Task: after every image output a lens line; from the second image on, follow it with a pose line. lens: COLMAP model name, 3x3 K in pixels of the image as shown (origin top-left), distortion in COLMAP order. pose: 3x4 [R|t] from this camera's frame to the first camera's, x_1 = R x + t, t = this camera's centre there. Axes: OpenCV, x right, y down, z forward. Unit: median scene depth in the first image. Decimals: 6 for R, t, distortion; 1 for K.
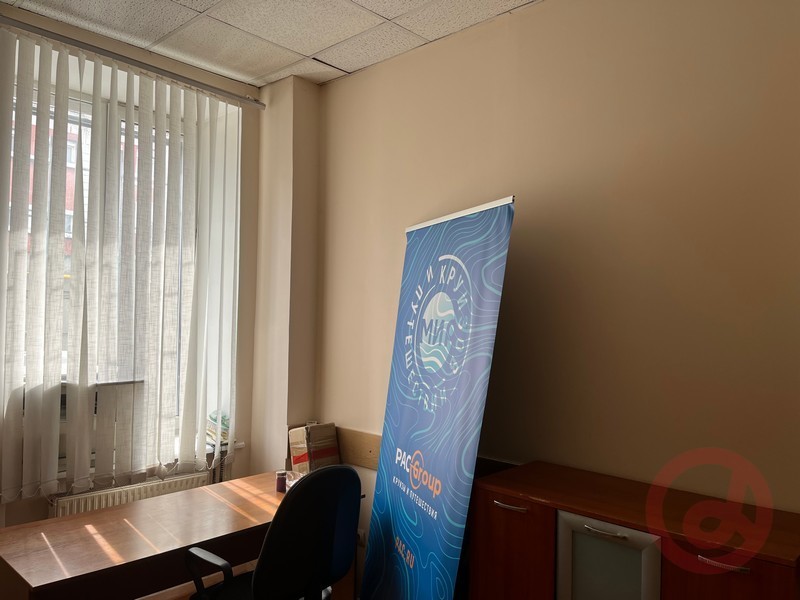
lens RADIAL K [[600.1, 0, 401.5], [0, 600.1, 298.6], [0, 0, 1]] dist [0.043933, -0.061858]
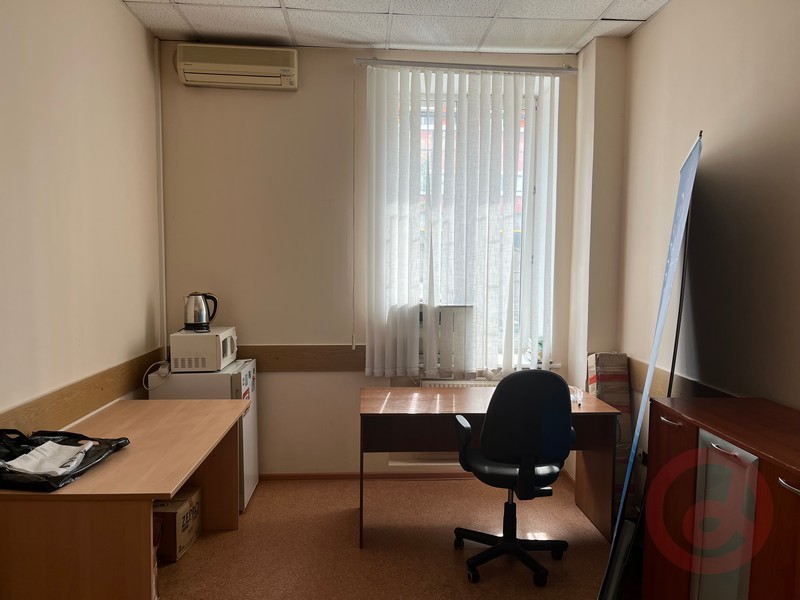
lens RADIAL K [[600.1, 0, 400.5], [0, 600.1, 303.9], [0, 0, 1]] dist [0.043933, -0.061858]
pose [[0.715322, 0.036005, -0.697867, 0.403120], [0.025191, 0.996694, 0.077243, 0.022919], [0.698341, -0.072834, 0.712050, -0.076649]]
